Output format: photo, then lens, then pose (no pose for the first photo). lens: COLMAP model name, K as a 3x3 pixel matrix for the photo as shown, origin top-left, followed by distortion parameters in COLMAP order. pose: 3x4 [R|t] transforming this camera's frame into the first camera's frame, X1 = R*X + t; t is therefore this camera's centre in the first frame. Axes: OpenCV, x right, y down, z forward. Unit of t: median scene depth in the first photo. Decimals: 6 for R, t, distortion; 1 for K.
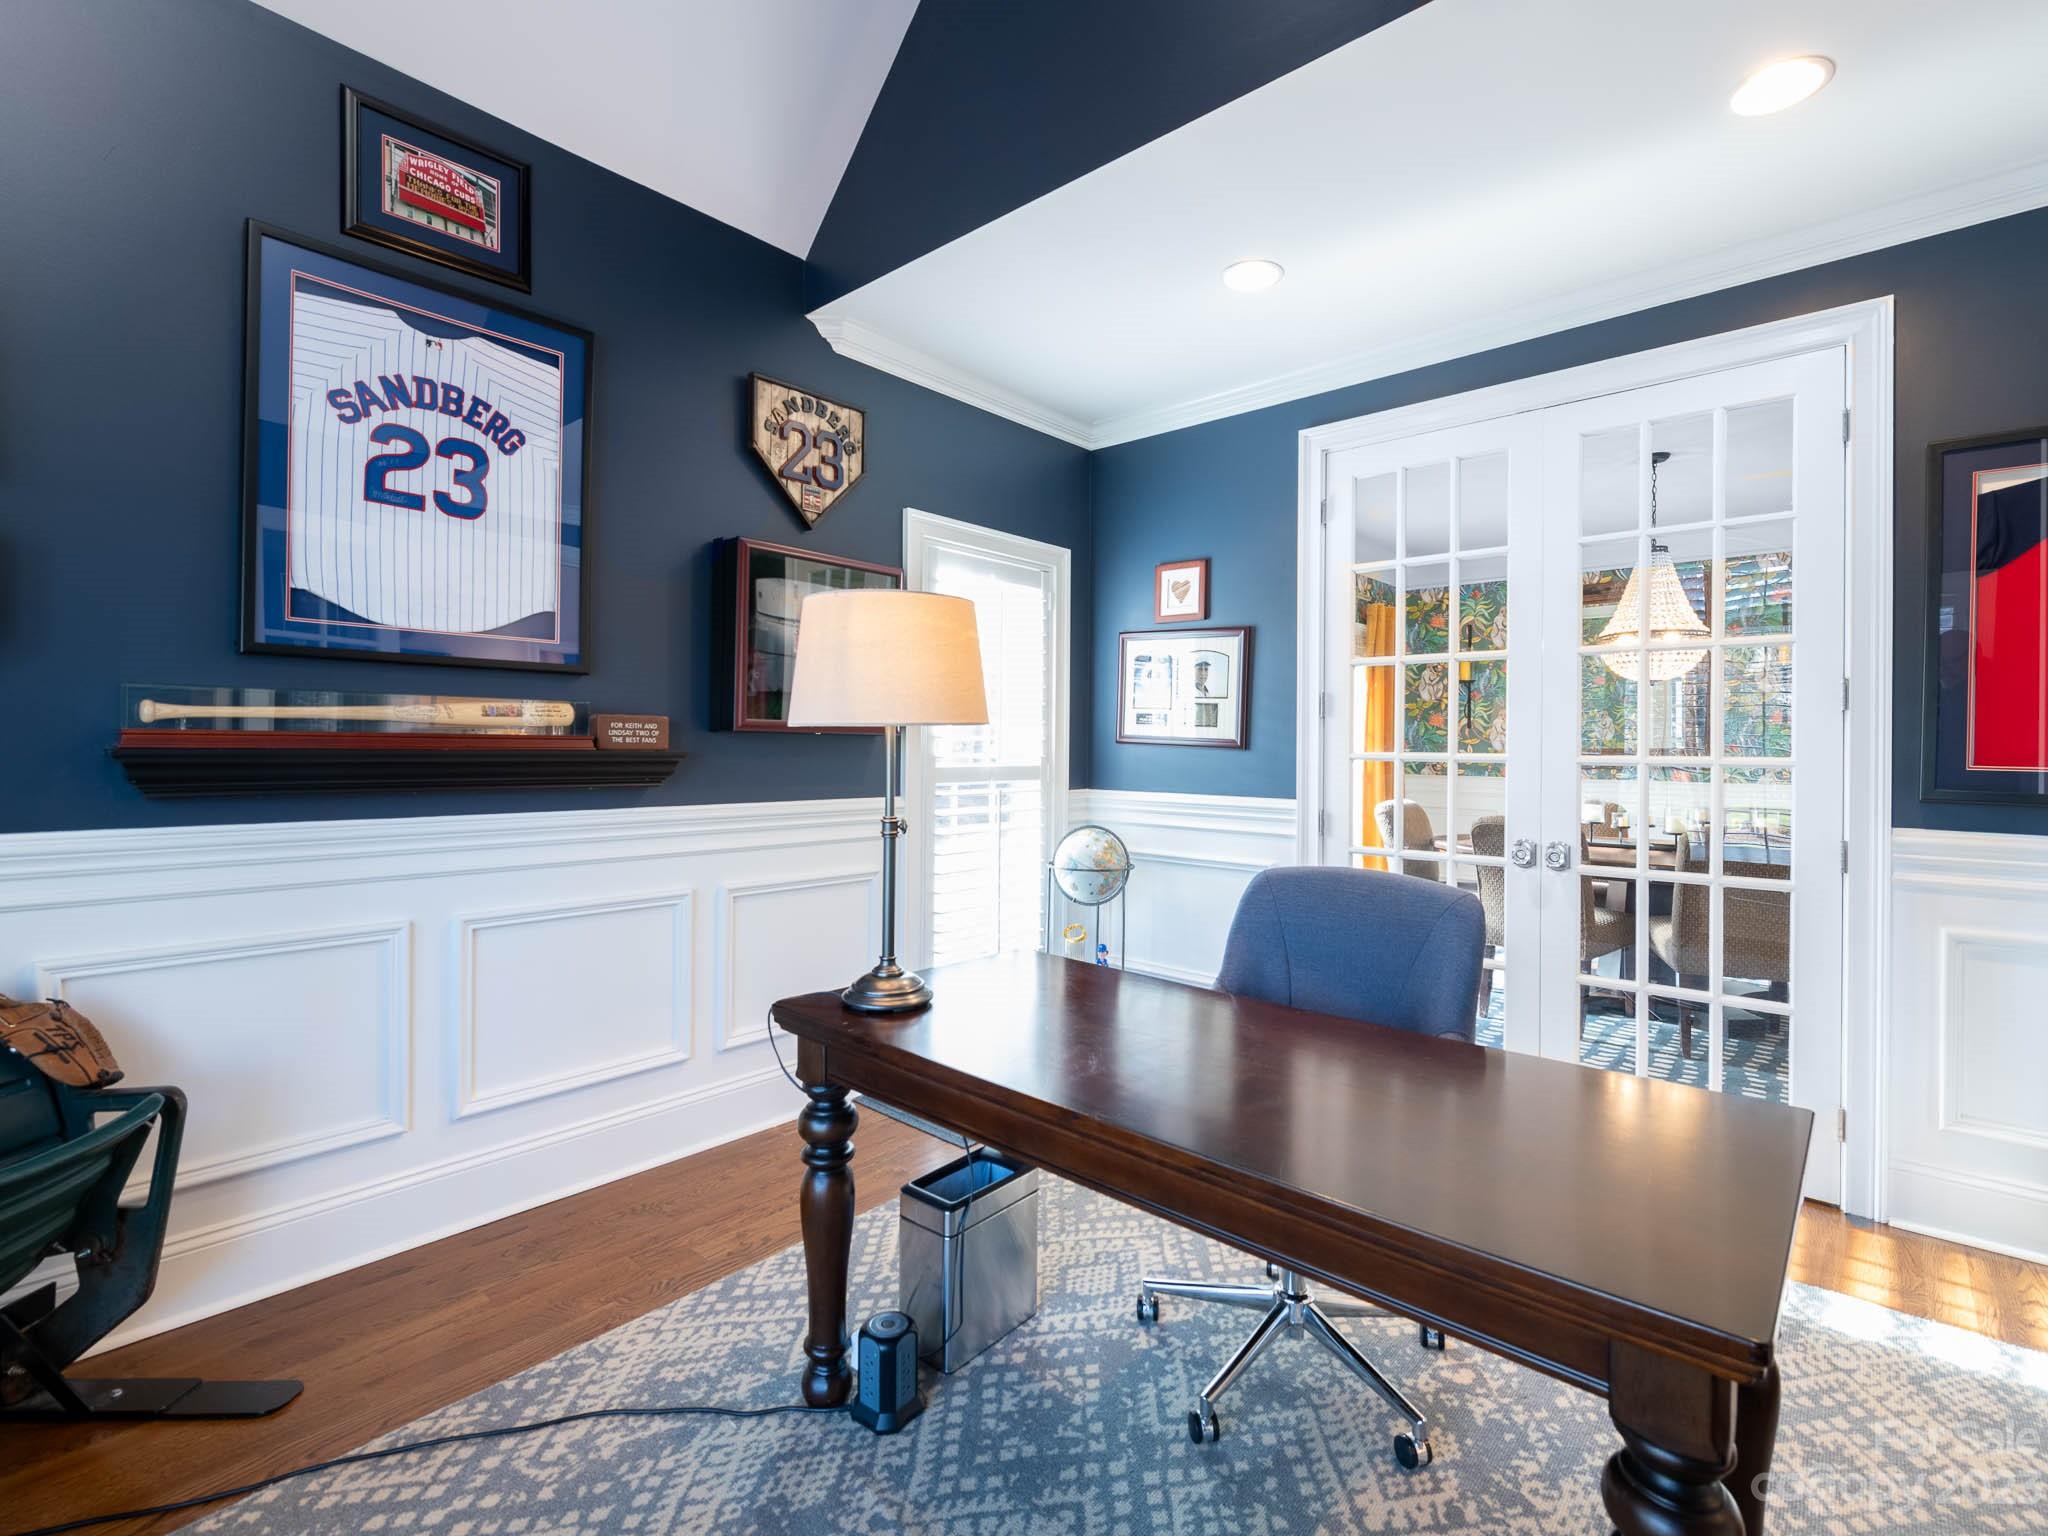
lens RADIAL K [[945.6, 0, 1007.5], [0, 945.6, 737.2], [0, 0, 1]] dist [0.015290, -0.000090]
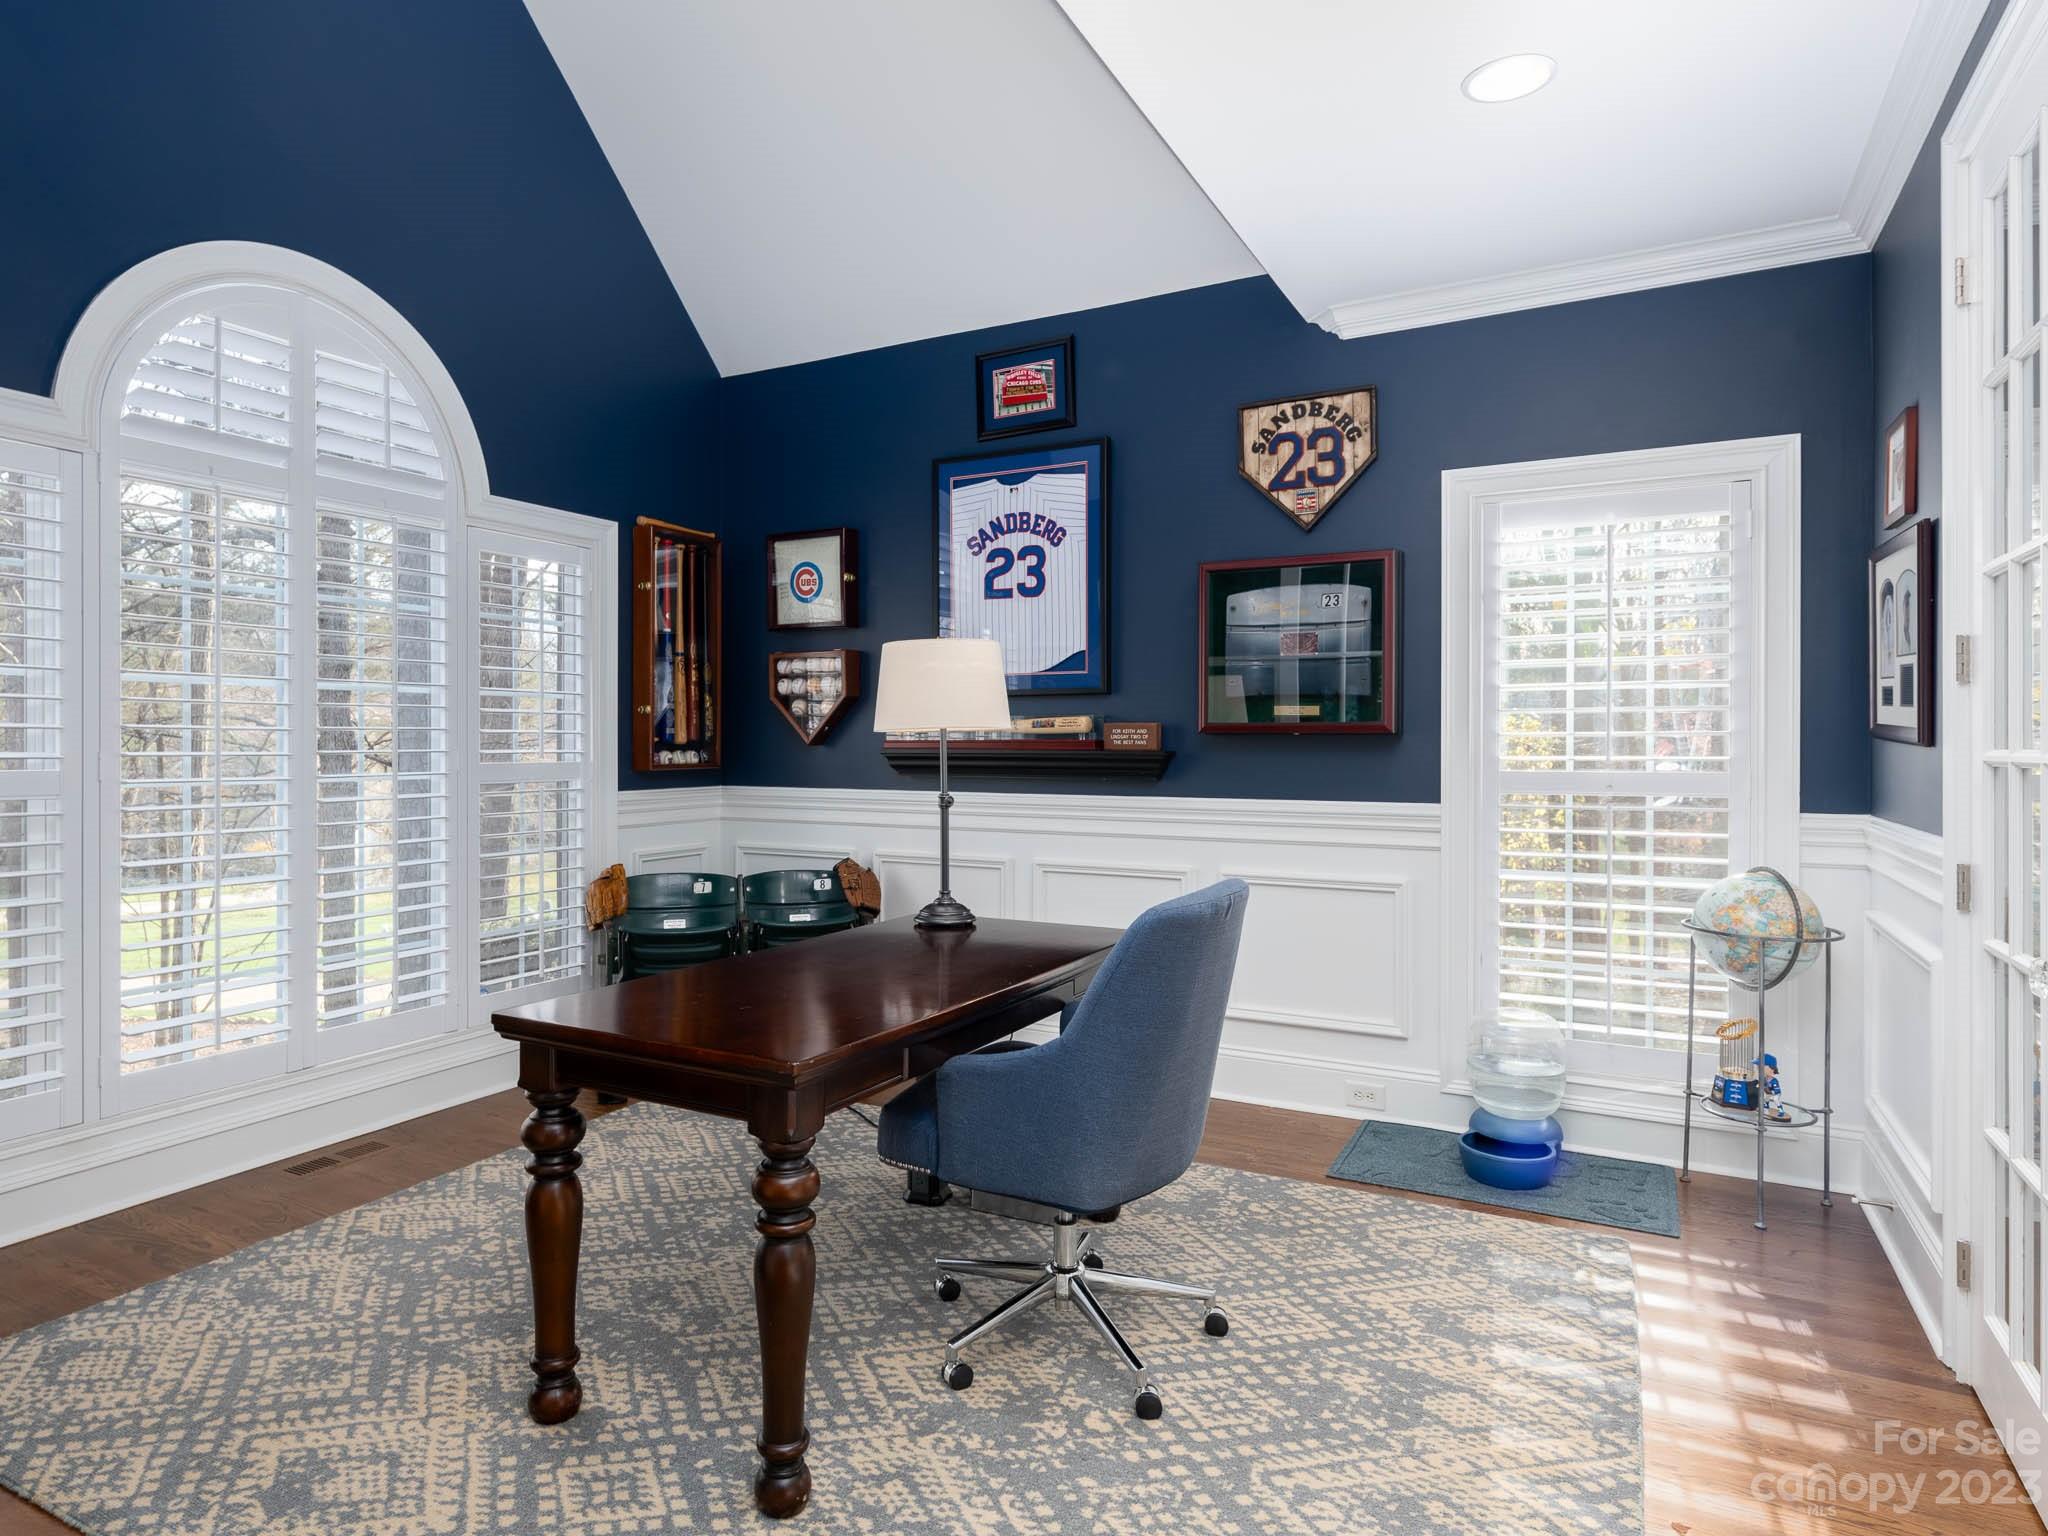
lens RADIAL K [[1147.4, 0, 1025.9], [0, 1147.4, 765.2], [0, 0, 1]] dist [0.000495, -0.000137]
pose [[0.259480, 0.006311, -0.965728, 1.164927], [0.012134, 0.999878, 0.009795, 0.018772], [0.965672, -0.014259, 0.259372, 0.503011]]
